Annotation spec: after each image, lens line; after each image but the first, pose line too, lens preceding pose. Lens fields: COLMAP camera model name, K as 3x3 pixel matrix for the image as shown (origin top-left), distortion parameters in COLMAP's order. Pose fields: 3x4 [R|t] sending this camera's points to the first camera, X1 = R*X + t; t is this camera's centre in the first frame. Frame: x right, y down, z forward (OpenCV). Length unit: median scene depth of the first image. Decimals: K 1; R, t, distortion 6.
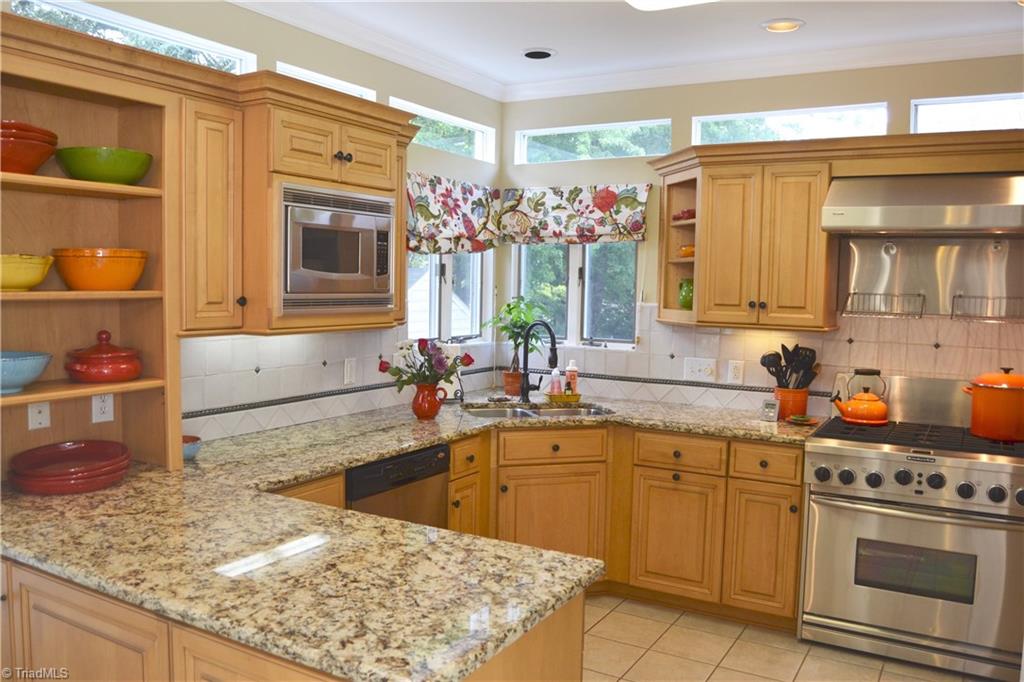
lens RADIAL K [[830.3, 0, 512.0], [0, 830.3, 341.0], [0, 0, 1]] dist [-0.077942, 0.003864]
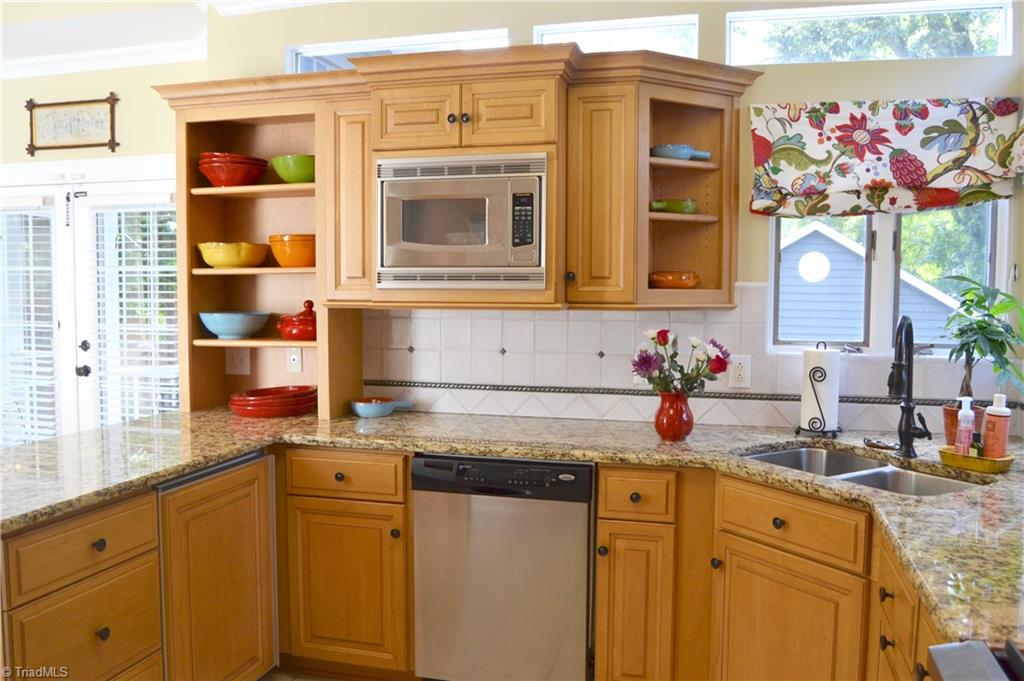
lens RADIAL K [[830.3, 0, 512.0], [0, 830.3, 340.5], [0, 0, 1]] dist [-0.077942, 0.003864]
pose [[0.261969, 0.039488, -0.964268, 0.490163], [-0.068248, 0.997419, 0.022305, -0.000433], [0.962660, 0.059966, 0.263988, 0.574614]]
